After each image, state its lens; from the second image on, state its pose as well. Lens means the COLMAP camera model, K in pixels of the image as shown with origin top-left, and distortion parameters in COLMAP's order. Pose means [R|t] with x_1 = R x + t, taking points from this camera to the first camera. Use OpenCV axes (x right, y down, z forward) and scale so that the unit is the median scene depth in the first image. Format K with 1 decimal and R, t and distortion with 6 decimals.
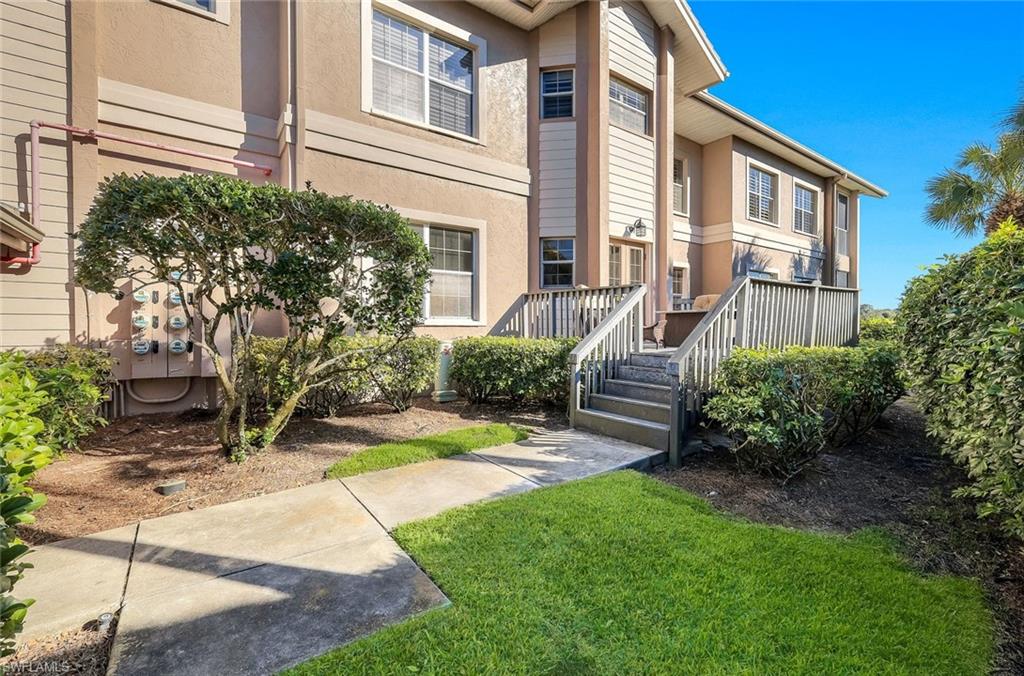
lens RADIAL K [[449.1, 0, 514.5], [0, 449.1, 330.7], [0, 0, 1]] dist [-0.000147, -0.000200]
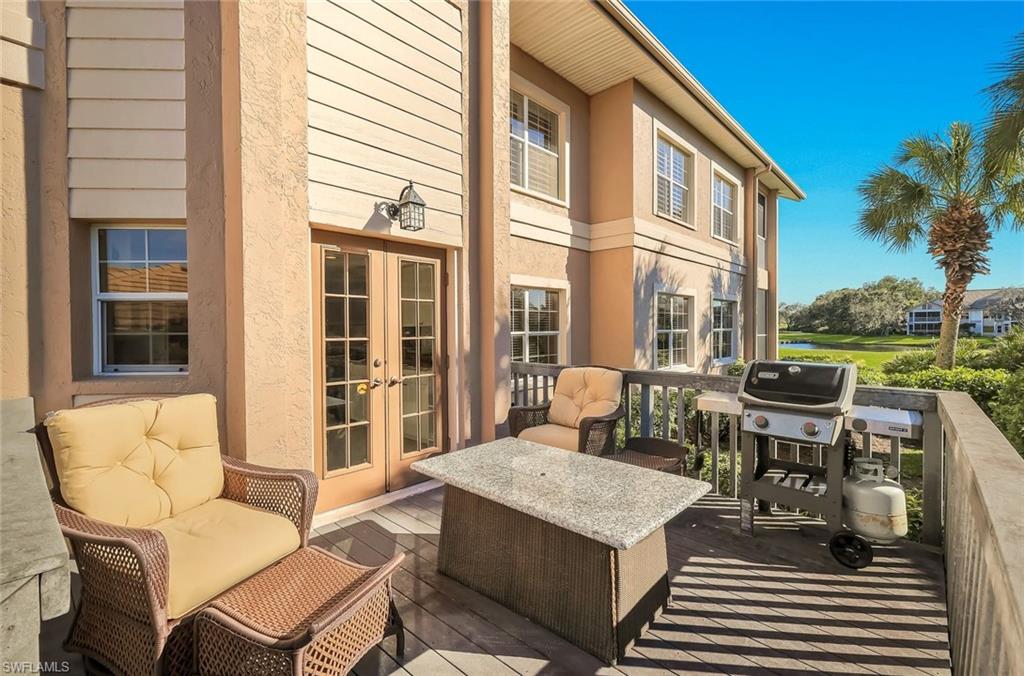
lens RADIAL K [[449.1, 0, 514.5], [0, 449.1, 330.7], [0, 0, 1]] dist [-0.000147, -0.000200]
pose [[0.980917, -0.005399, 0.194352, 0.186195], [0.005501, 0.999985, 0.000017, -0.079496], [-0.194349, 0.001052, 0.980932, 0.390488]]
